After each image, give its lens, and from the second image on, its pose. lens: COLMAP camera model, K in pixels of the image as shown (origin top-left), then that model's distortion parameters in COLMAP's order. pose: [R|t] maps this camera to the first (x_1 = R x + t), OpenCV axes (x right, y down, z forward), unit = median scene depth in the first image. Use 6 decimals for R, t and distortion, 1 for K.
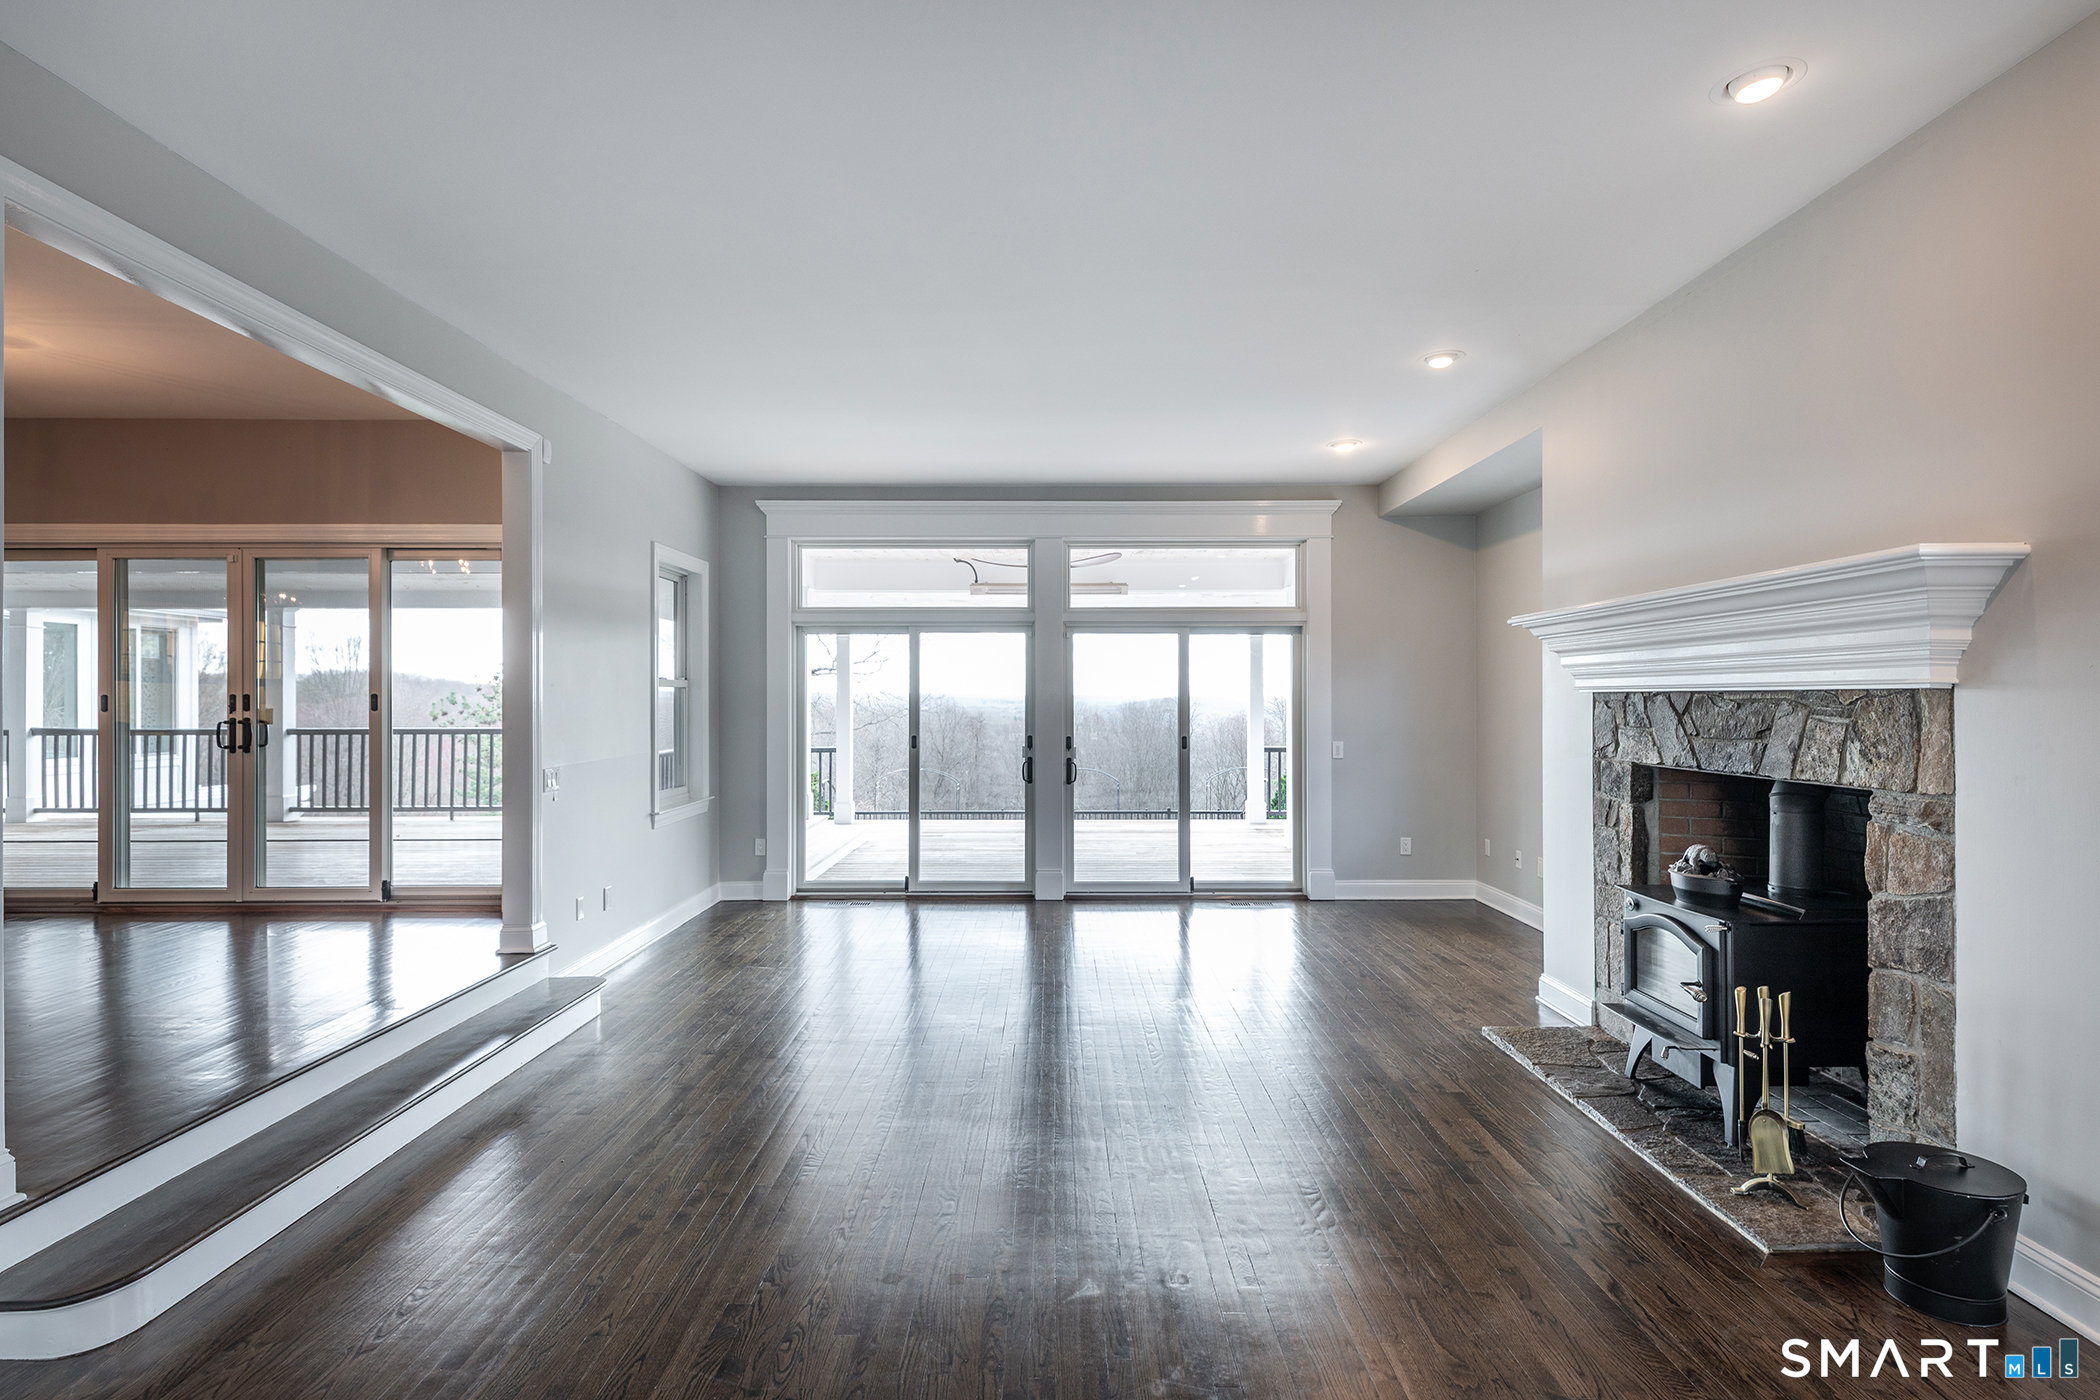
lens RADIAL K [[1051.3, 0, 1050.0], [0, 1051.3, 700.0], [0, 0, 1]] dist [0.000078, -0.000102]
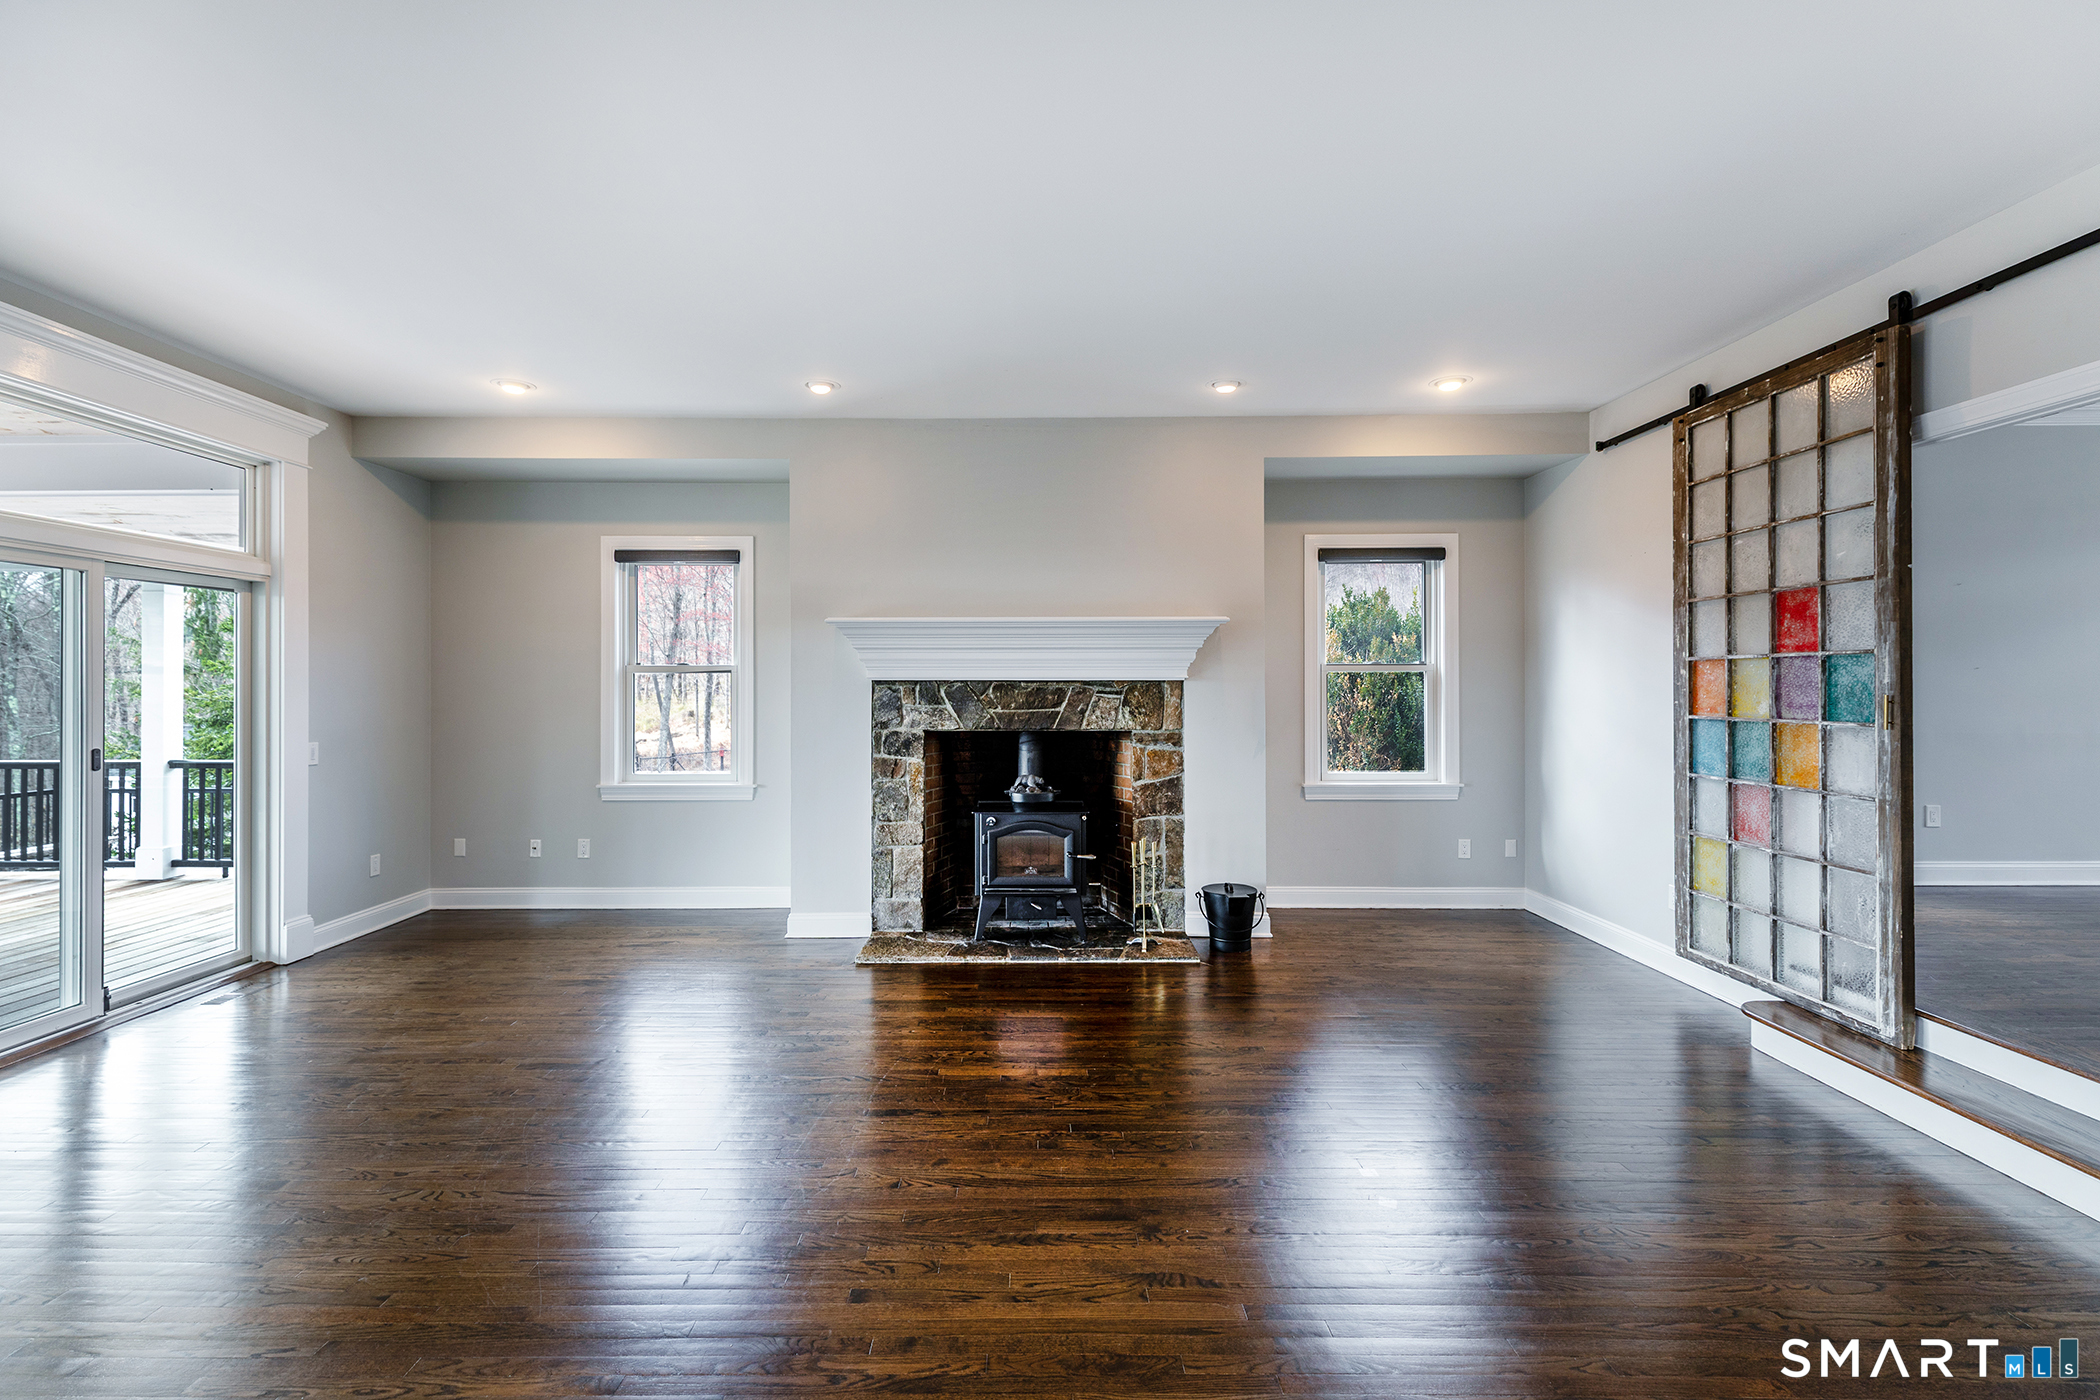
lens RADIAL K [[943.3, 0, 1050.0], [0, 943.3, 700.0], [0, 0, 1]] dist [0.000396, -0.000033]
pose [[-0.019281, -0.011811, 0.999744, -0.815945], [0.002014, 0.999928, 0.011852, 0.004798], [-0.999812, 0.002242, -0.019256, 0.973526]]
